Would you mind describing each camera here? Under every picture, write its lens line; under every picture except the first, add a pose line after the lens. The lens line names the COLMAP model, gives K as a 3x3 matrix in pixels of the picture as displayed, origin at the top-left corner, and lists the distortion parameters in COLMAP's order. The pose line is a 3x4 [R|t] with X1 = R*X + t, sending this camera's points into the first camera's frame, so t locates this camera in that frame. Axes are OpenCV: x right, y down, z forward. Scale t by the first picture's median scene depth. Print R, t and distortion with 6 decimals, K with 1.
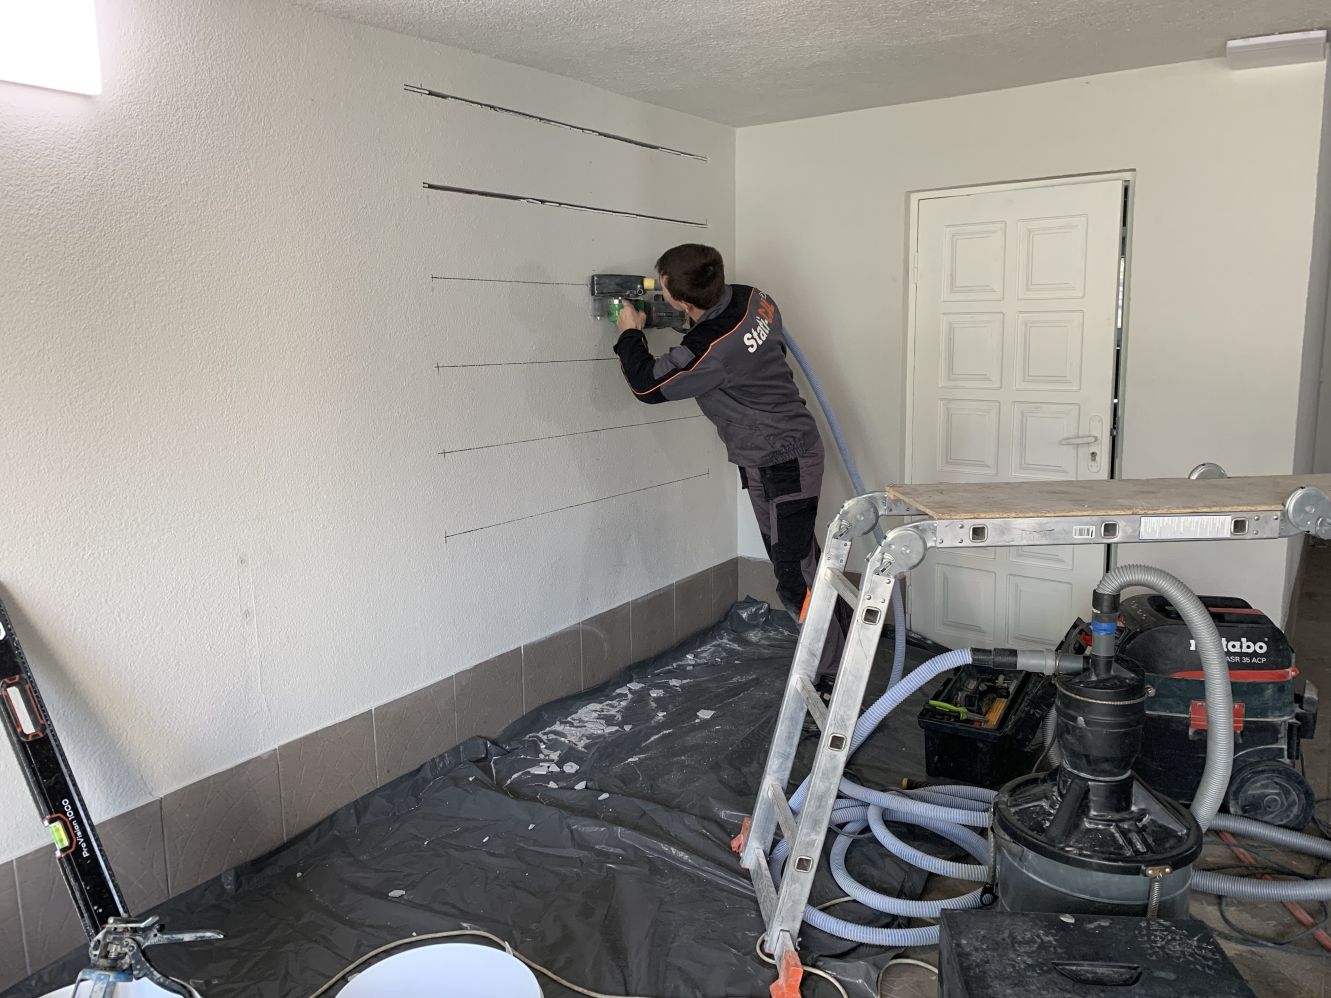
lens RADIAL K [[1024.7, 0, 665.5], [0, 1024.7, 499.0], [0, 0, 1]] dist [0.004896, 0.005539]
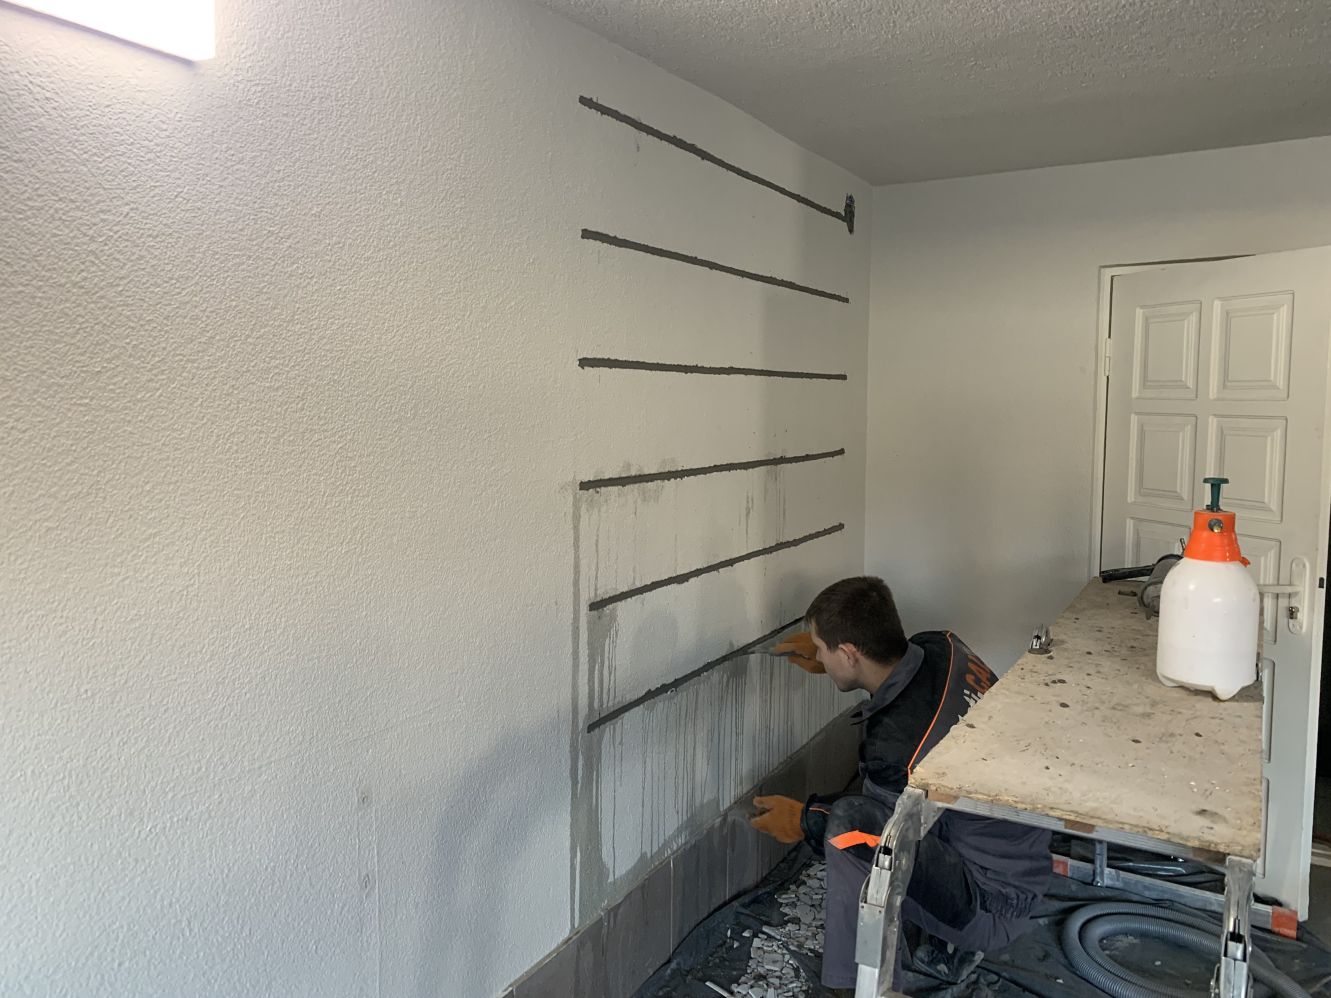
lens RADIAL K [[1024.7, 0, 665.5], [0, 1024.7, 499.0], [0, 0, 1]] dist [0.004896, 0.005539]
pose [[0.996513, 0.008768, 0.082971, -0.285433], [-0.002932, 0.997529, -0.070190, -0.082877], [-0.083381, 0.069702, 0.994077, 0.342347]]
